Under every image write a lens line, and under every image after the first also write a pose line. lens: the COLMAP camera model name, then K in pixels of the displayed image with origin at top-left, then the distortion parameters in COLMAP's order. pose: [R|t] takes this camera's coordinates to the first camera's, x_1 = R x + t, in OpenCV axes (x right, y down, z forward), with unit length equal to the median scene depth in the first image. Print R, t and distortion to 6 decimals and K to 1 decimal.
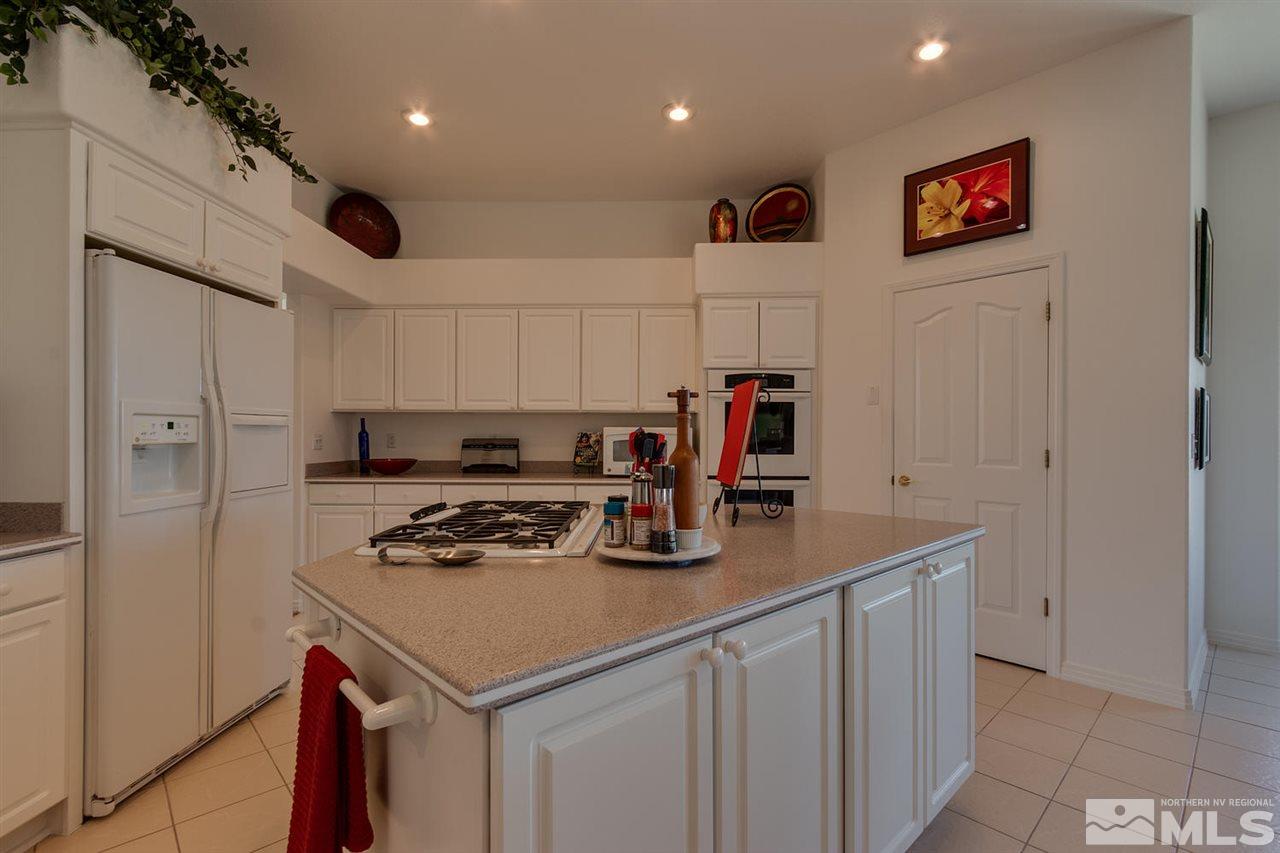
lens RADIAL K [[569.8, 0, 640.0], [0, 569.8, 429.9], [0, 0, 1]] dist [-0.004921, -0.000335]
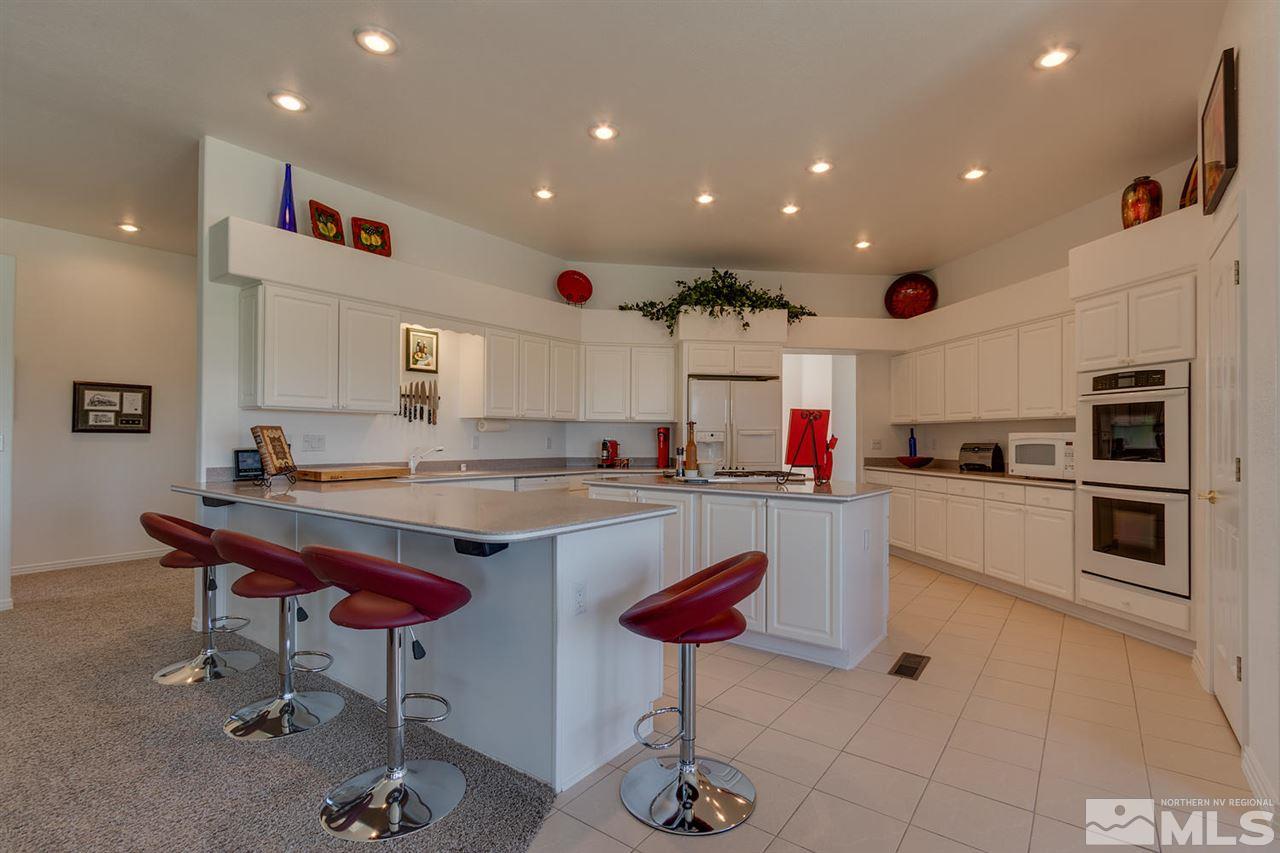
lens RADIAL K [[595.0, 0, 639.8], [0, 595.0, 432.2], [0, 0, 1]] dist [0.001976, 0.000216]
pose [[0.174830, -0.012375, -0.984521, 1.004607], [0.002967, 0.999923, -0.012042, 0.005867], [0.984594, -0.000816, 0.174853, 0.070308]]
